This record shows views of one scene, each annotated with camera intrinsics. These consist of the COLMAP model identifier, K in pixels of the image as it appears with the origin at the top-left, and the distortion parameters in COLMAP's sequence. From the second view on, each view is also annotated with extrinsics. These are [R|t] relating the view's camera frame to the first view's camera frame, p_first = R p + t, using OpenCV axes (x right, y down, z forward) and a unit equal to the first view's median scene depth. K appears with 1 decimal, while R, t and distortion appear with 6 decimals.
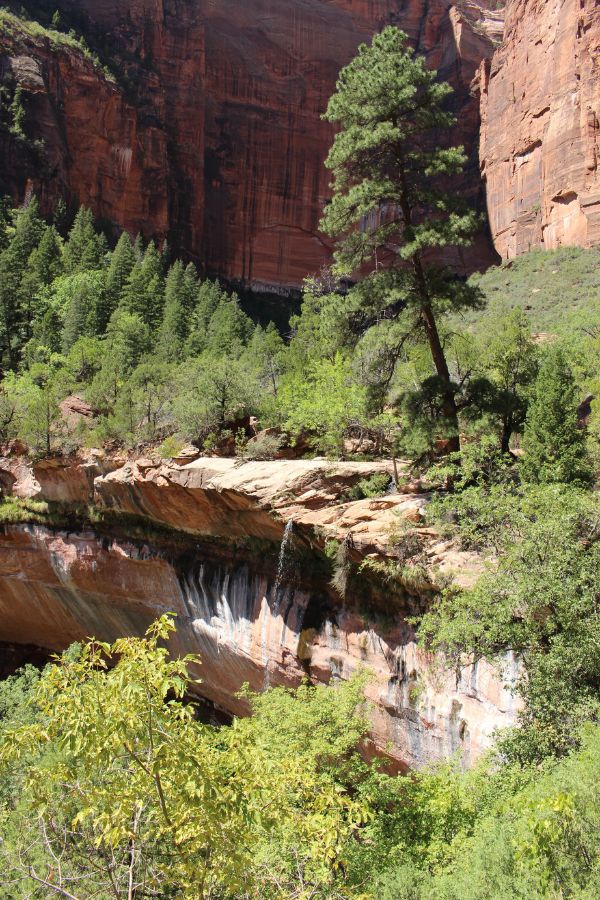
lens RADIAL K [[737.5, 0, 288.1], [0, 737.5, 442.4], [0, 0, 1]] dist [-0.148789, 0.126672]
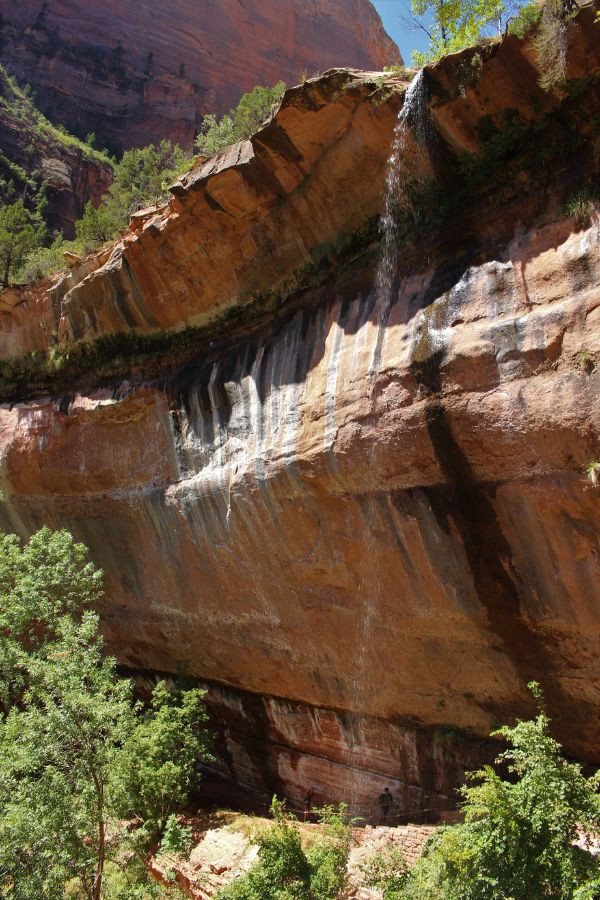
lens RADIAL K [[737.5, 0, 288.1], [0, 737.5, 442.4], [0, 0, 1]] dist [-0.148789, 0.126672]
pose [[0.997154, 0.075286, 0.004001, -0.057647], [-0.072205, 0.968918, -0.236611, 0.388887], [-0.021690, 0.235648, 0.971596, 0.440121]]
